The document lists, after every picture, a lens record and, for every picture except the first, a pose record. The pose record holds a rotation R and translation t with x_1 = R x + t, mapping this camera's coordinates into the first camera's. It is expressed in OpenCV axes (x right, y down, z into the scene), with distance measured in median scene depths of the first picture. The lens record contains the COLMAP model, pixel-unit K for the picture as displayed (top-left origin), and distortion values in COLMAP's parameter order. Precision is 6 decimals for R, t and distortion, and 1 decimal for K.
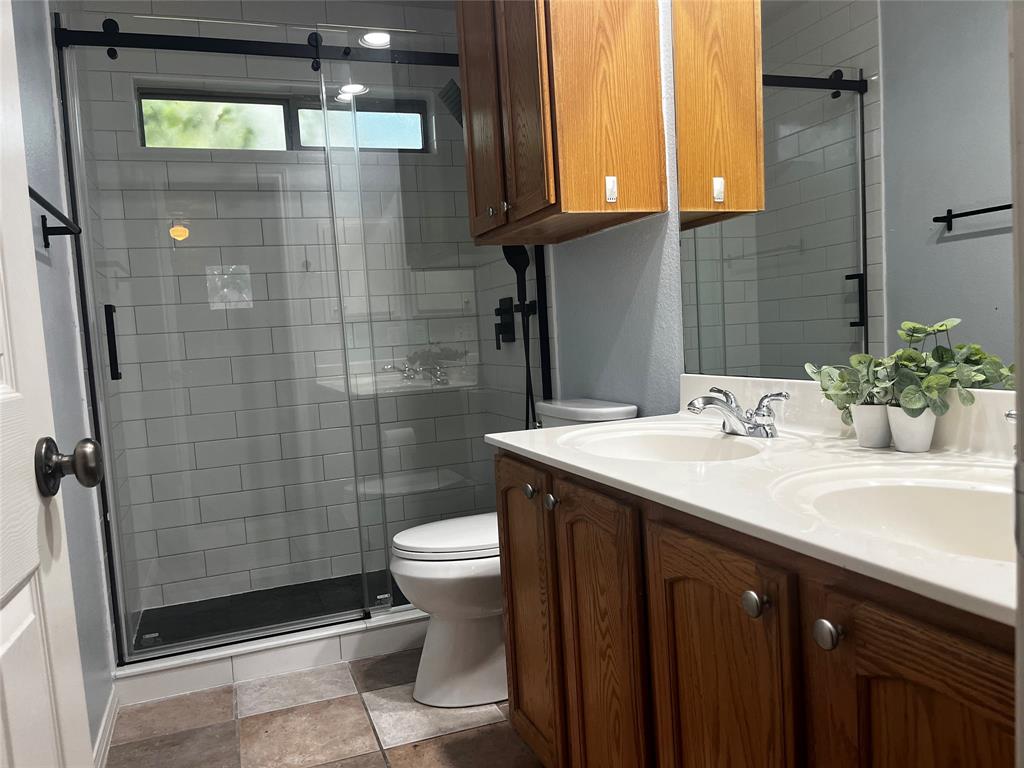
lens RADIAL K [[776.1, 0, 509.5], [0, 776.1, 389.6], [0, 0, 1]] dist [0.090364, -0.110605]
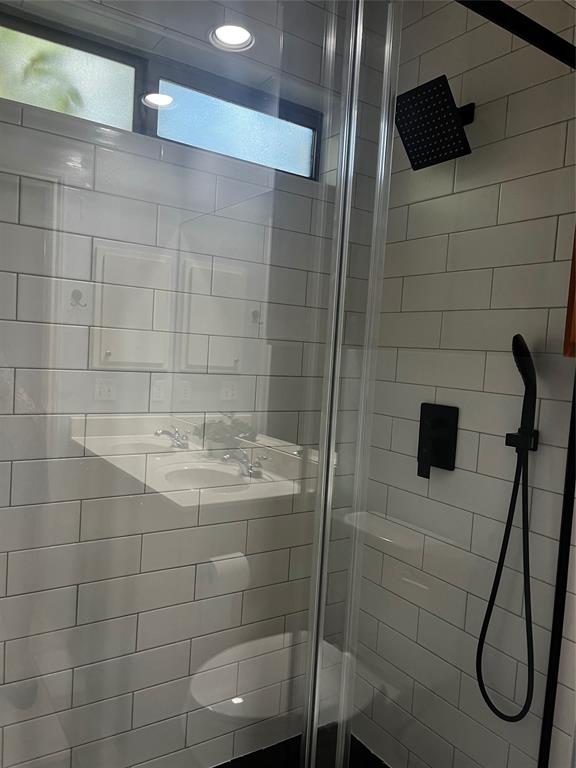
lens RADIAL K [[582.1, 0, 288.0], [0, 582.1, 384.0], [0, 0, 1]] dist [0.090364, -0.110605]
pose [[0.967059, 0.103275, 0.232660, -0.242763], [-0.093470, 0.994220, -0.052814, -0.084254], [-0.236770, 0.029328, 0.971123, 0.483338]]
